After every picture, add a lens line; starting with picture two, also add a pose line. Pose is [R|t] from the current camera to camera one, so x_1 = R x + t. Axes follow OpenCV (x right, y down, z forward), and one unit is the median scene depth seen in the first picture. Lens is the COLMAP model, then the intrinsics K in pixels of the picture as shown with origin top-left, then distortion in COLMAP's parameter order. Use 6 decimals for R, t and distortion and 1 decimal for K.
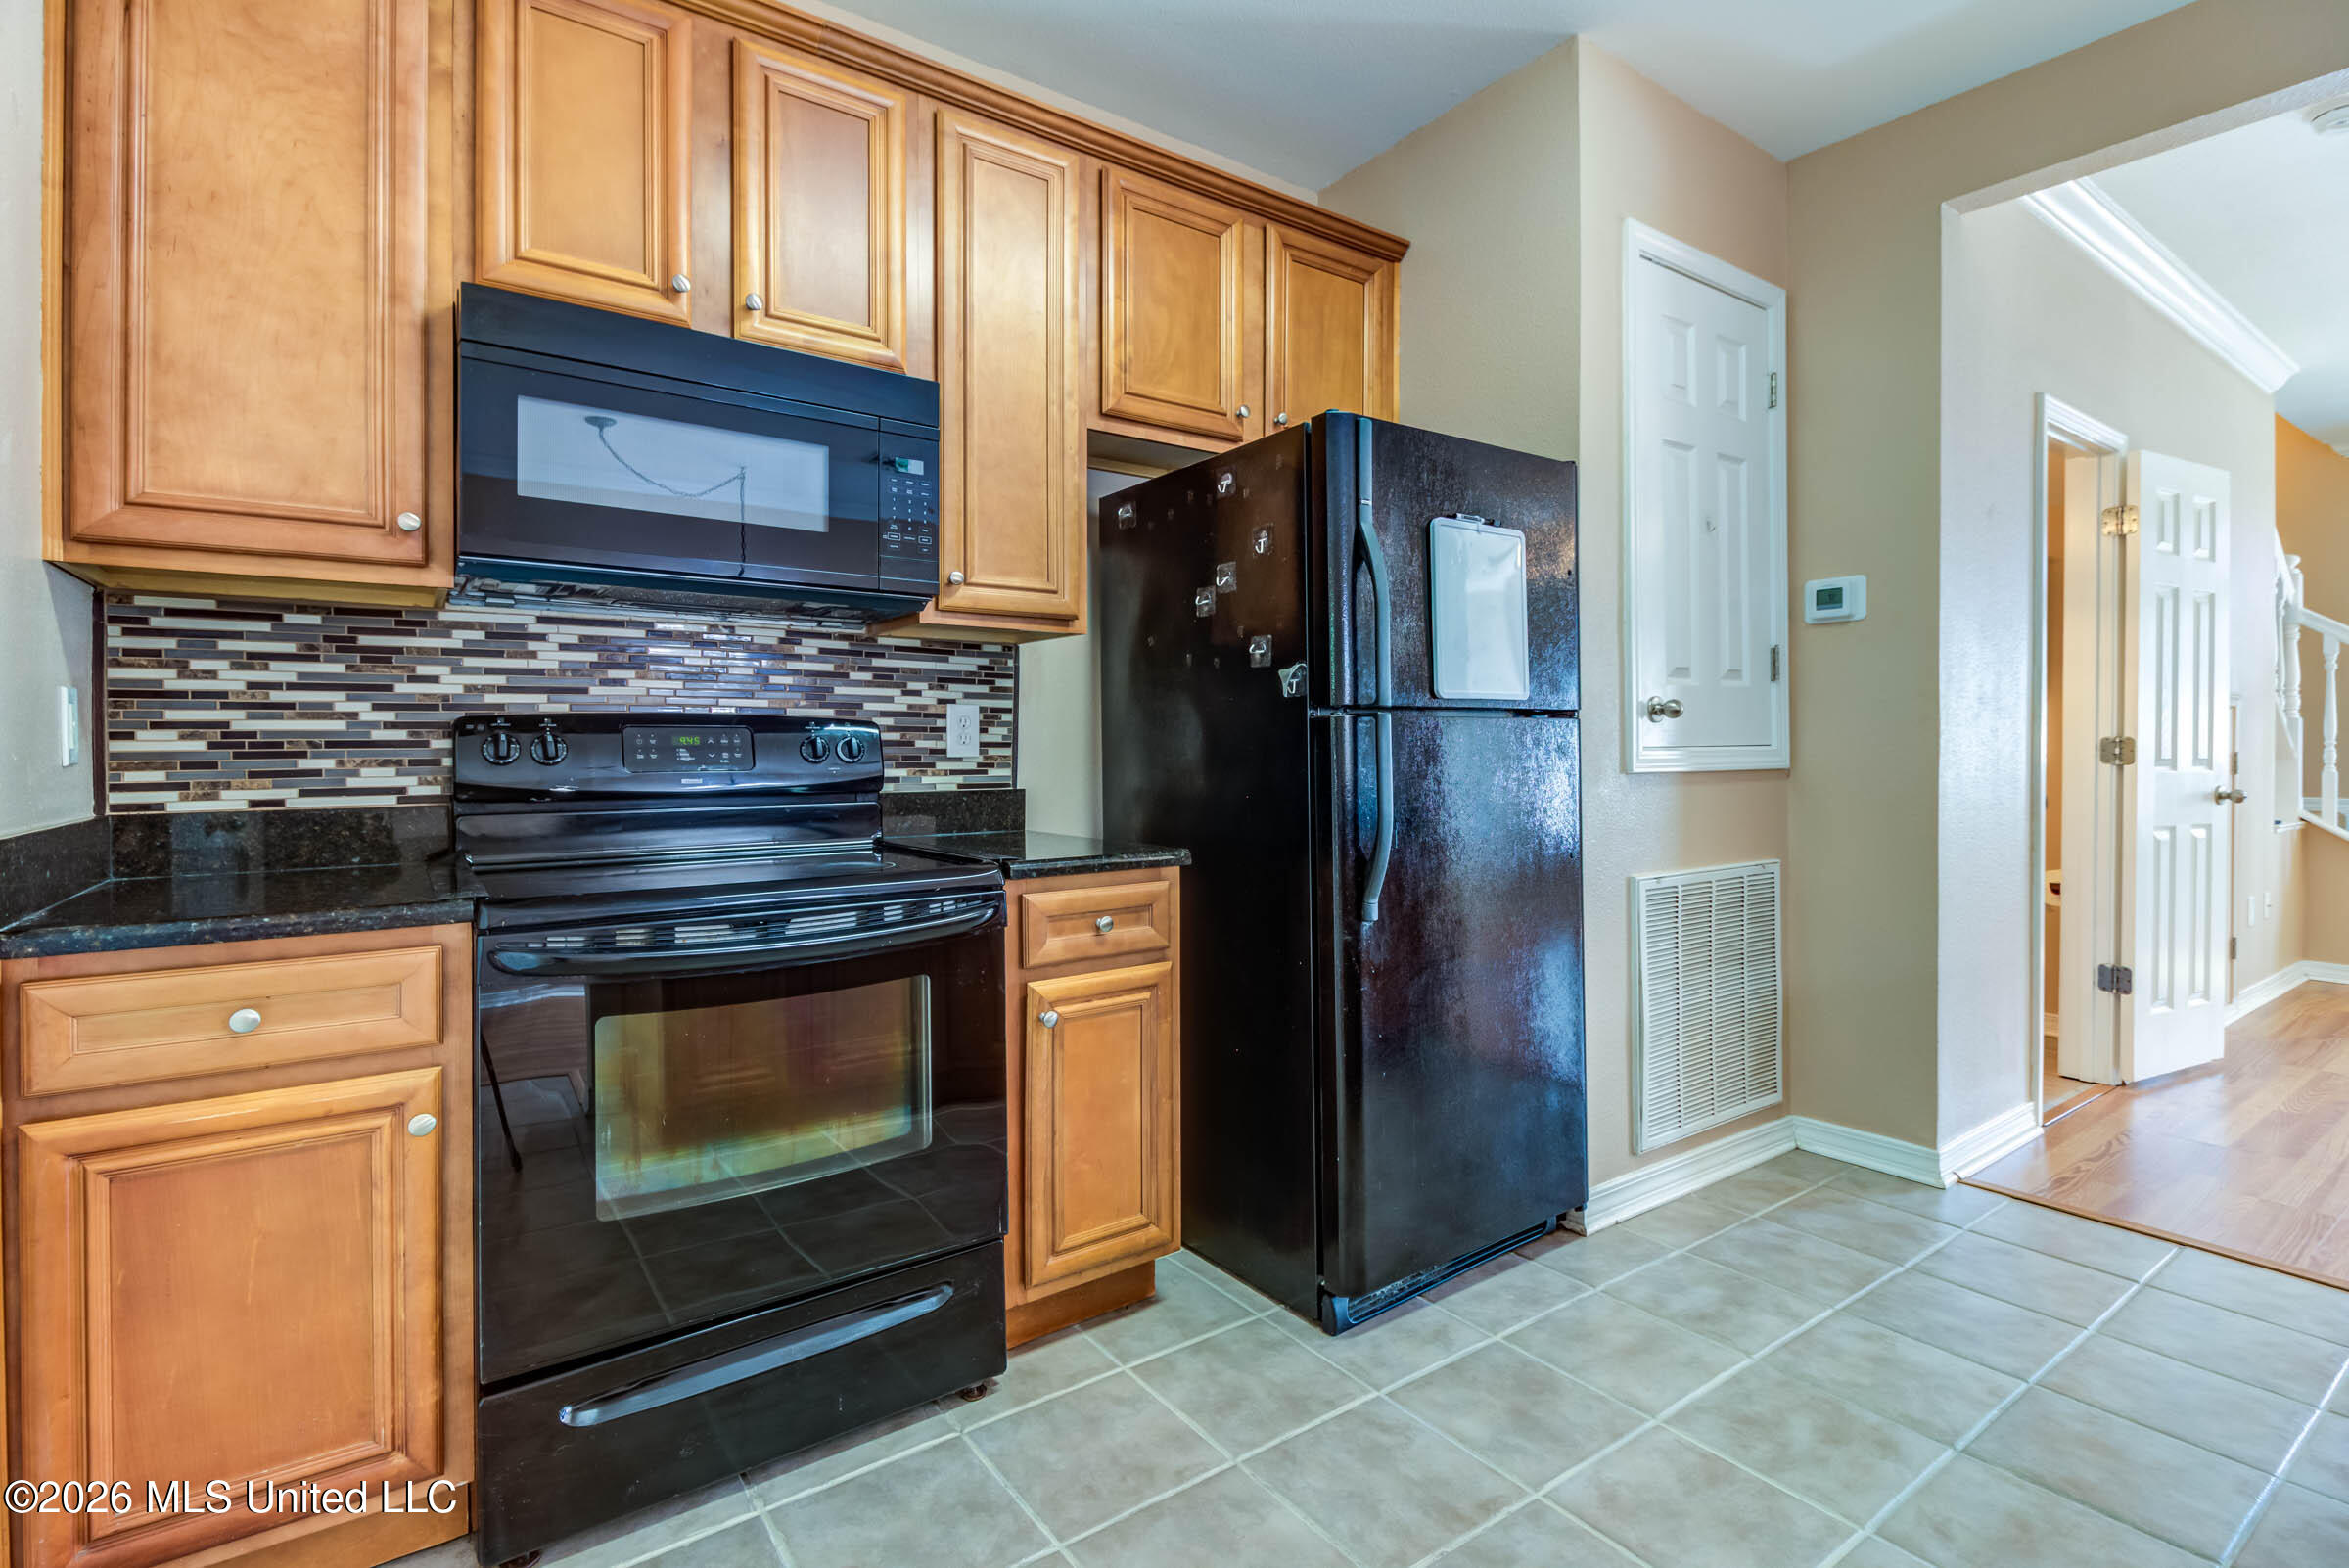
lens RADIAL K [[1085.0, 0, 1181.1], [0, 1085.0, 758.5], [0, 0, 1]] dist [0.014610, -0.010652]
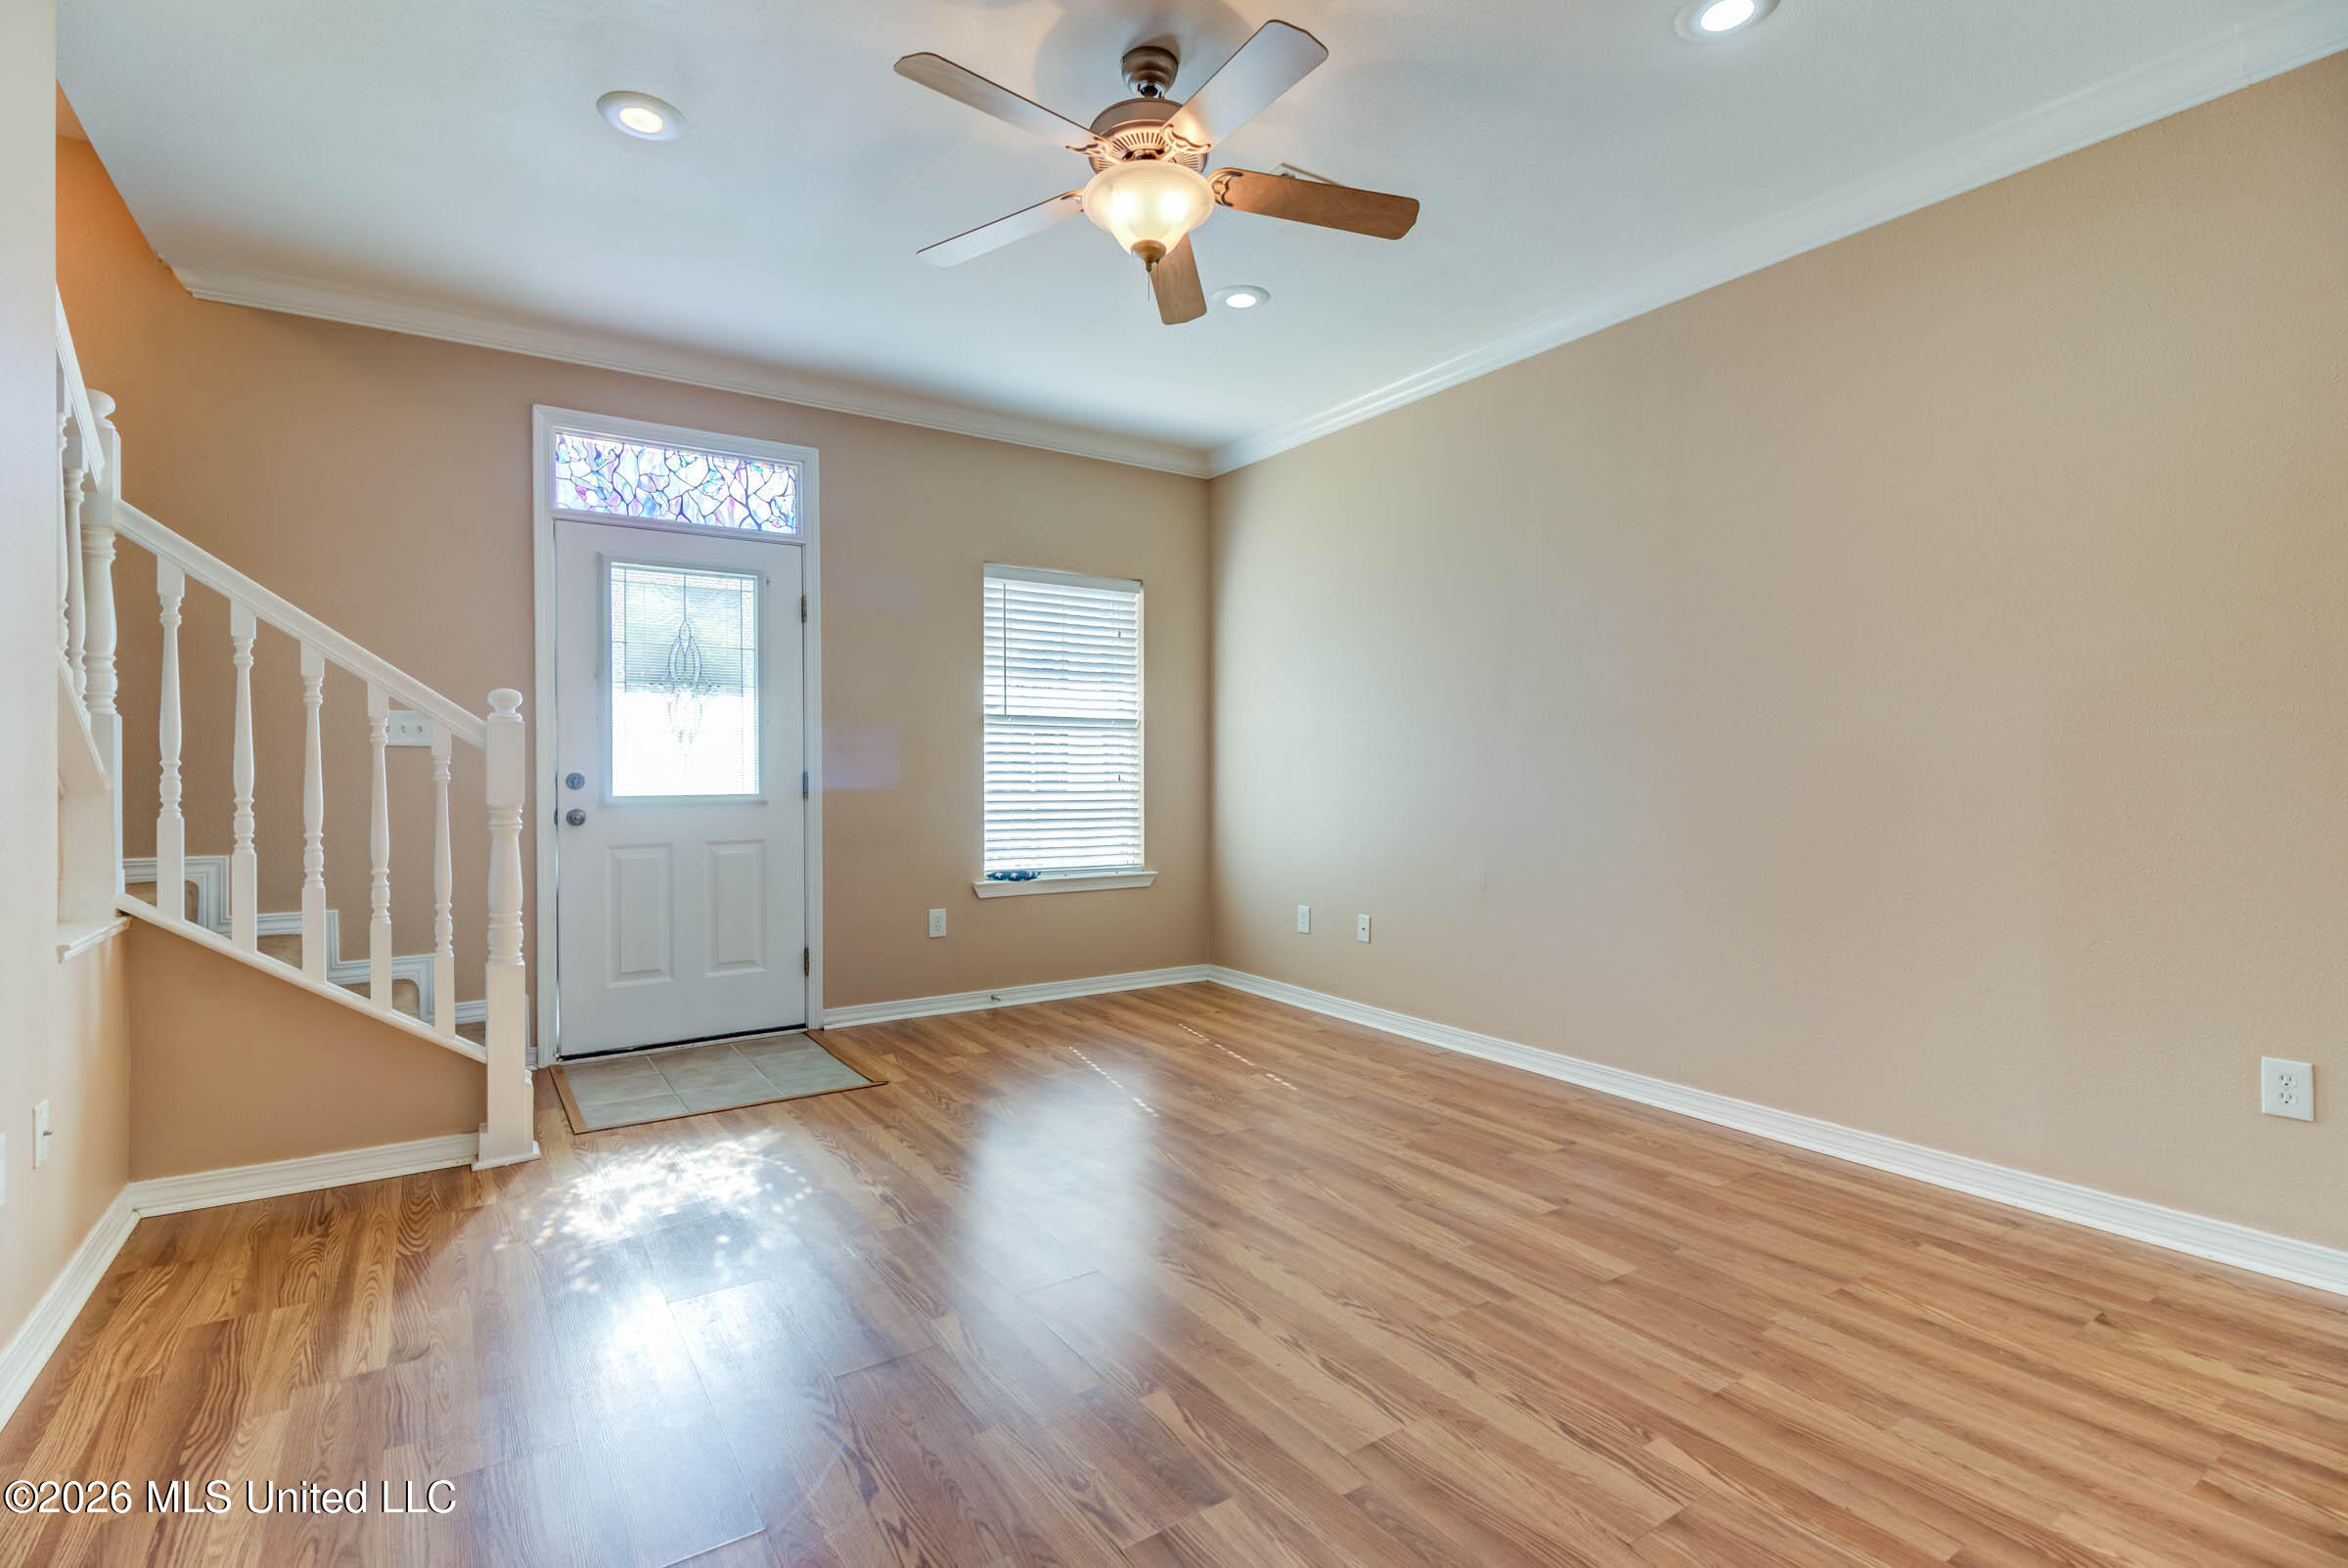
lens RADIAL K [[1084.4, 0, 1165.7], [0, 1084.4, 777.3], [0, 0, 1]] dist [0.014610, -0.010652]
pose [[0.020662, -0.004562, 0.999776, 1.354541], [0.005745, 0.999974, 0.004444, -0.018239], [-0.999770, 0.005652, 0.020688, 1.278531]]
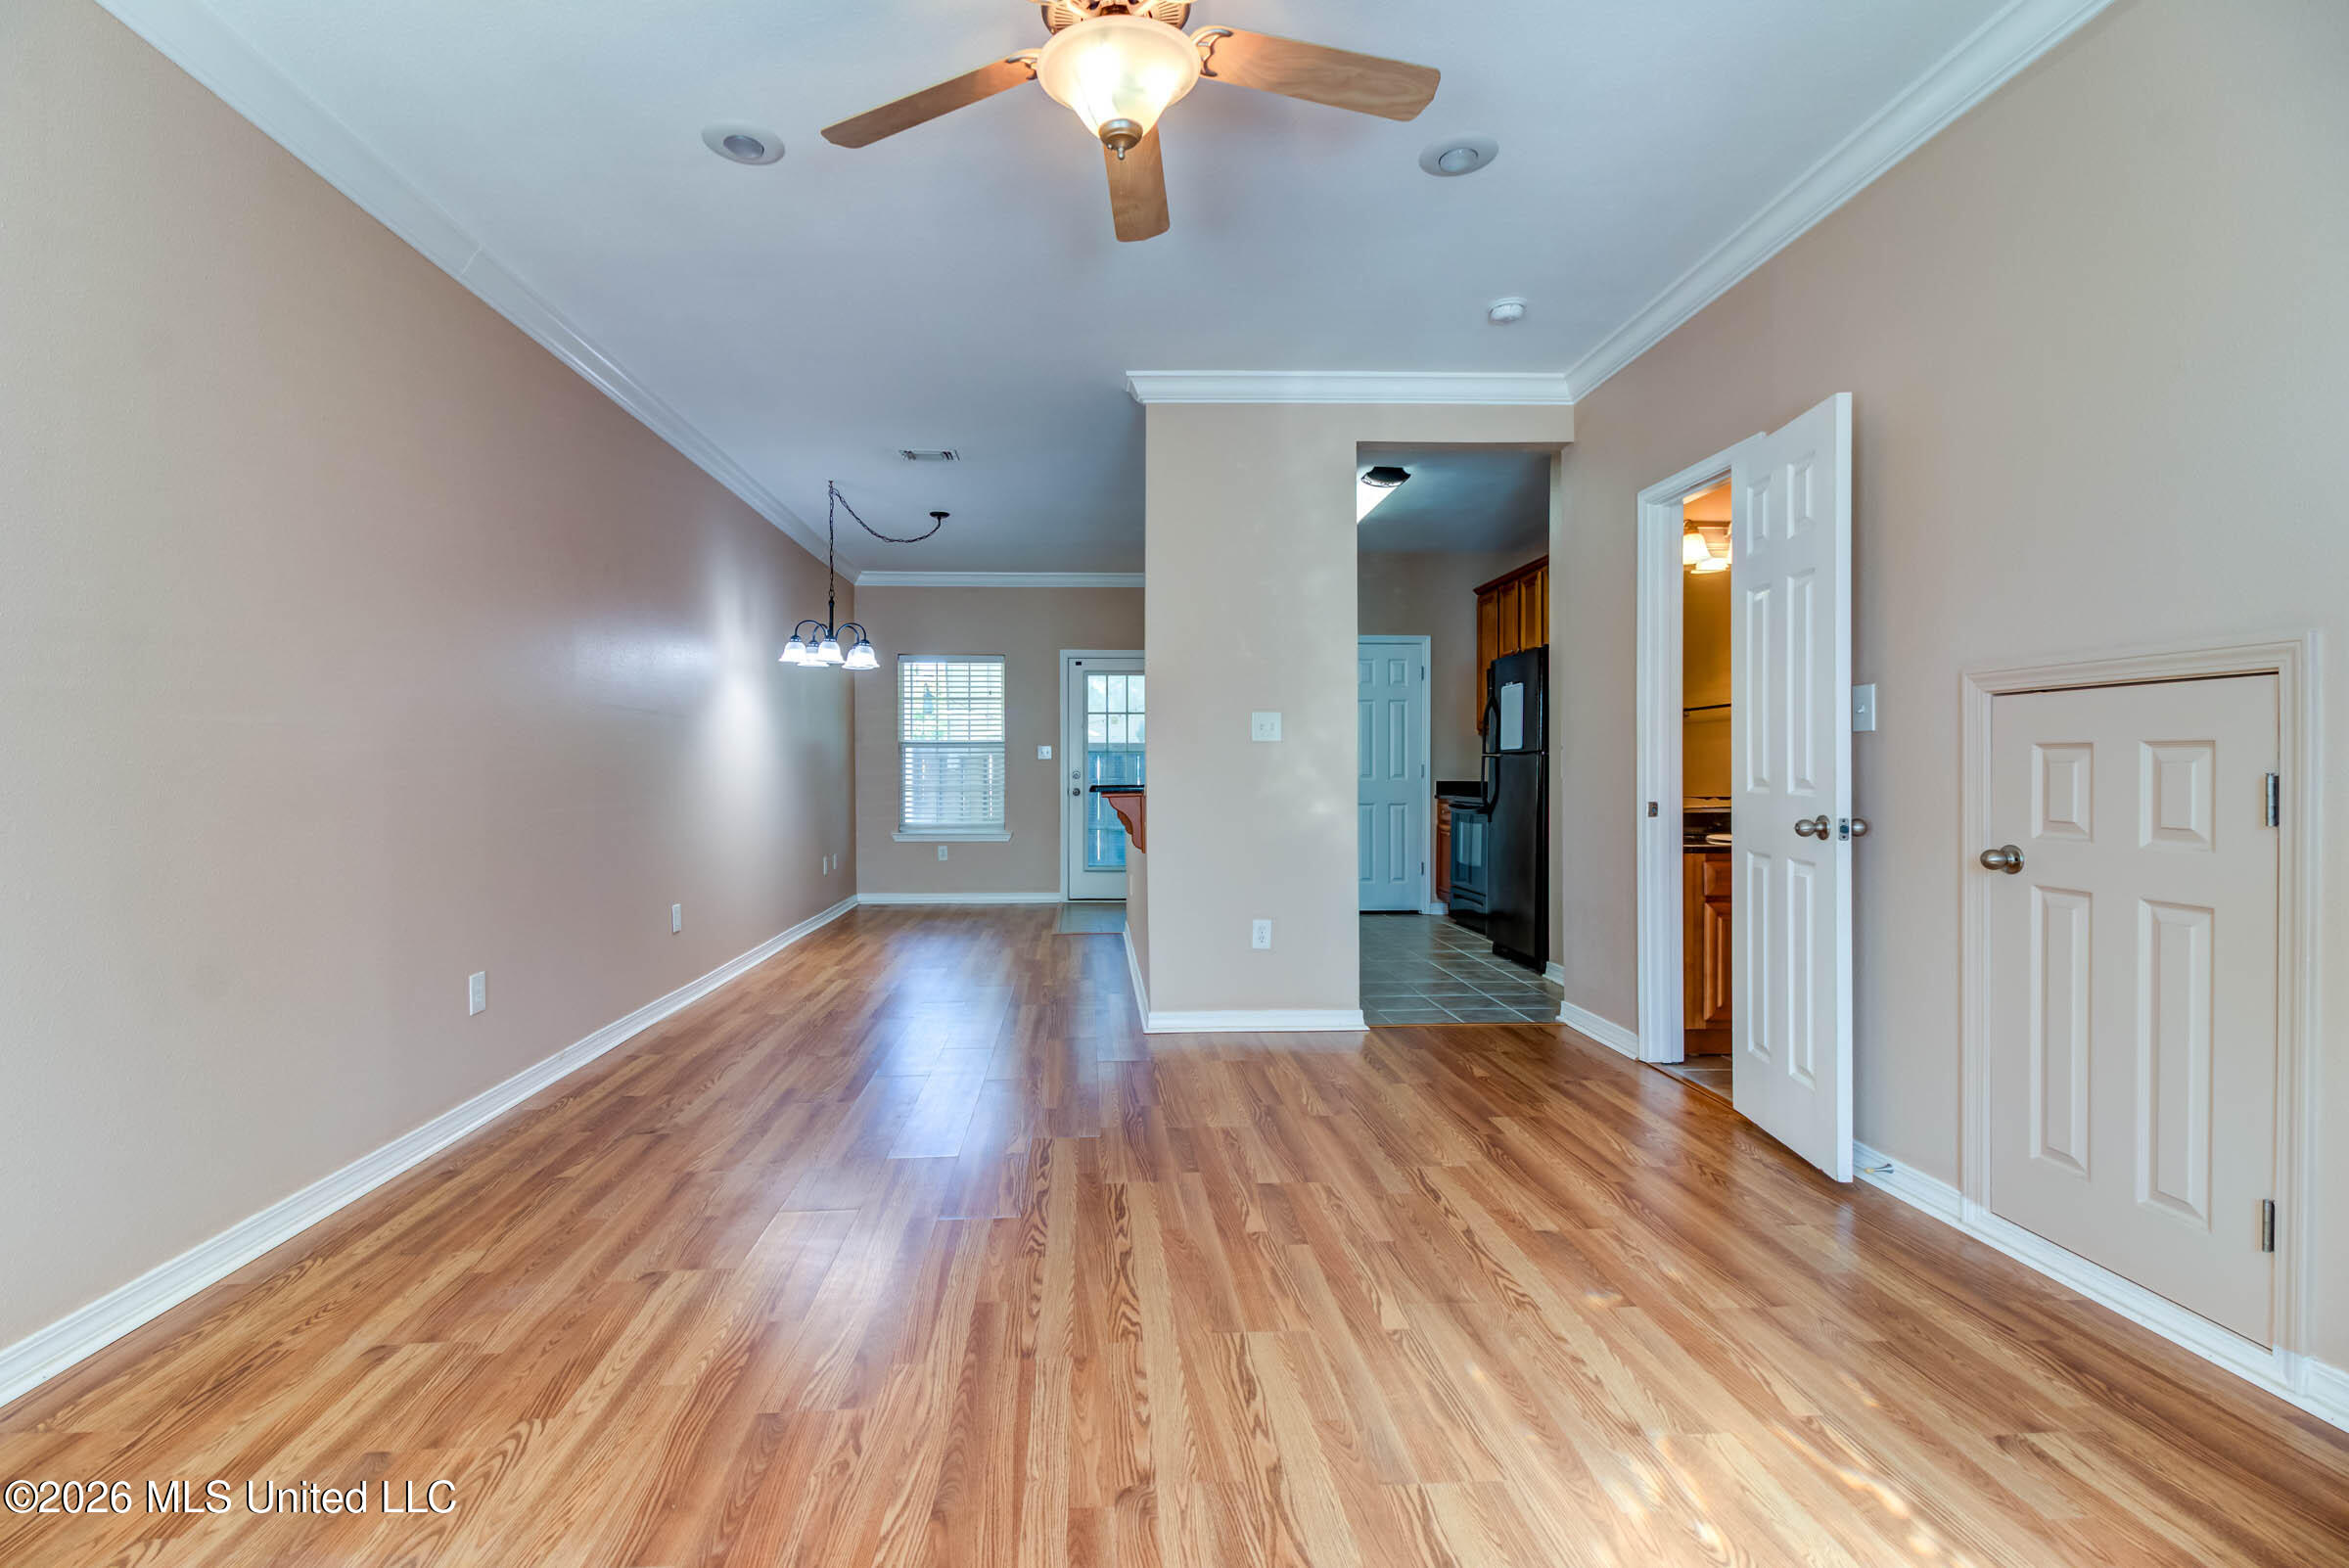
lens RADIAL K [[1085.0, 0, 1140.2], [0, 1085.0, 778.6], [0, 0, 1]] dist [0.014610, -0.010652]
pose [[-0.534678, 0.012283, -0.844966, 3.470104], [0.000879, 0.999902, 0.013979, -0.023561], [0.845055, 0.006731, -0.534637, 1.882119]]
